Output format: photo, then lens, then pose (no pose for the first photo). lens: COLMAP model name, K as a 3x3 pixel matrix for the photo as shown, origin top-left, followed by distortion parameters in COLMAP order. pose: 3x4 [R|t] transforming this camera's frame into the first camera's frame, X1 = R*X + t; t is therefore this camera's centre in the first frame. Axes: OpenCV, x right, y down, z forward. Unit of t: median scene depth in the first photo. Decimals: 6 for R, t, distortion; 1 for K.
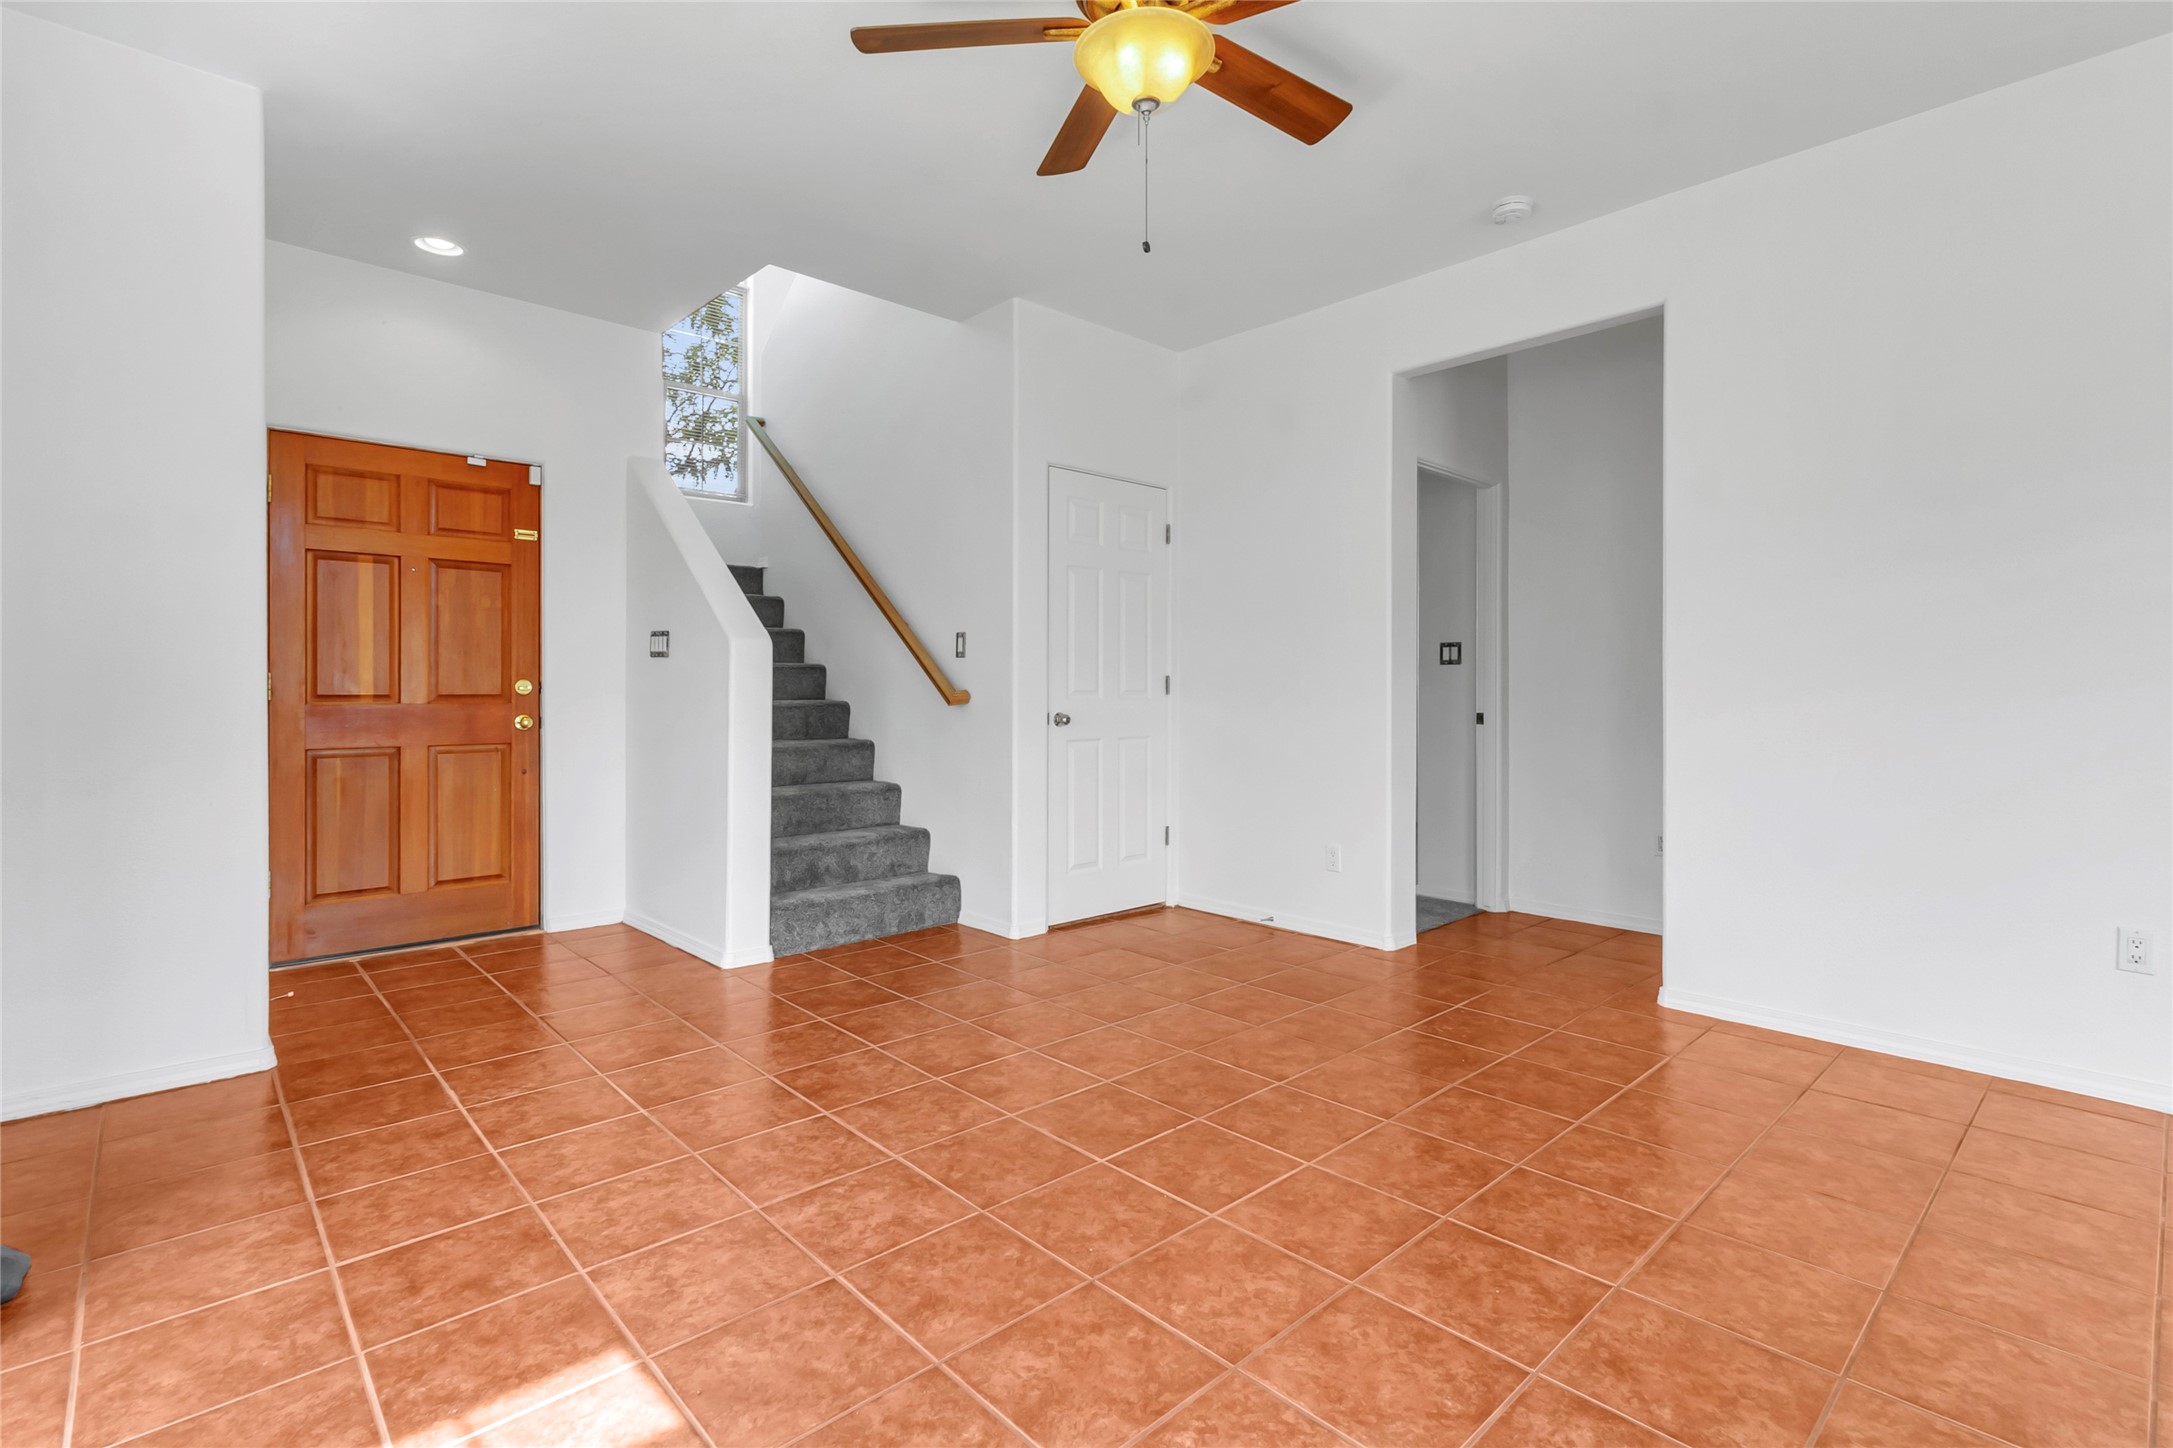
lens RADIAL K [[1032.2, 0, 1087.9], [0, 1032.2, 689.9], [0, 0, 1]] dist [0.000183, 0.000032]
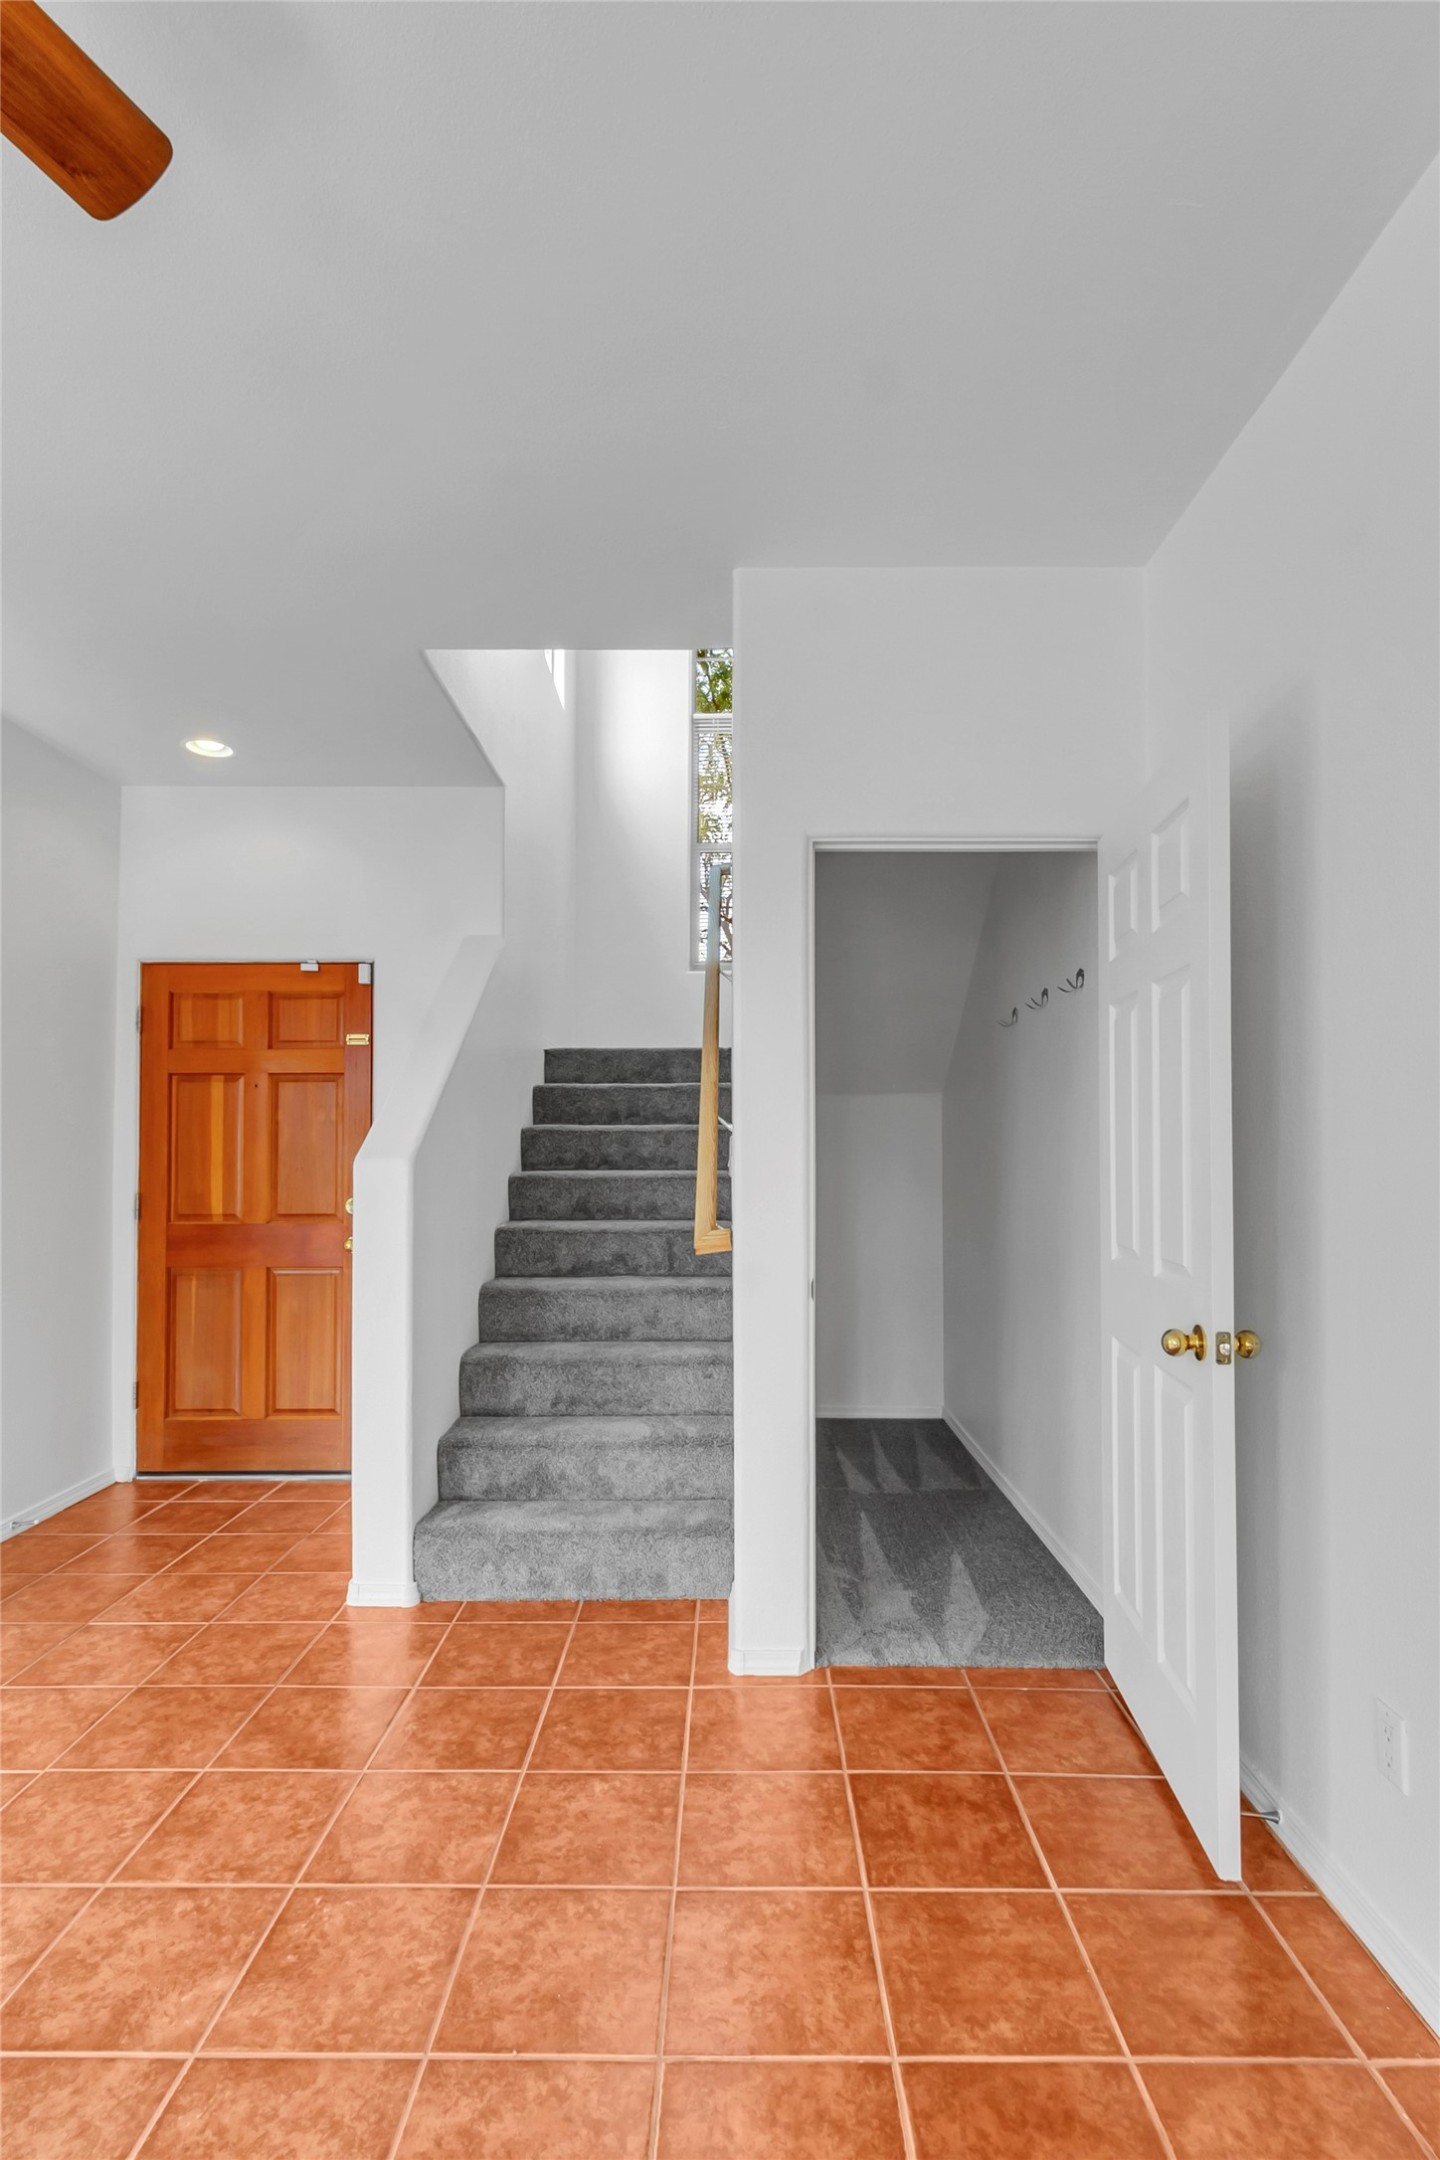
lens RADIAL K [[1019.0, 0, 725.1], [0, 1019.0, 1137.8], [0, 0, 1]] dist [-0.001838, -0.000417]
pose [[0.731091, -0.014996, -0.682115, 0.318799], [0.001998, 0.999801, -0.019838, -0.045753], [0.682277, 0.013141, 0.730976, 0.580674]]
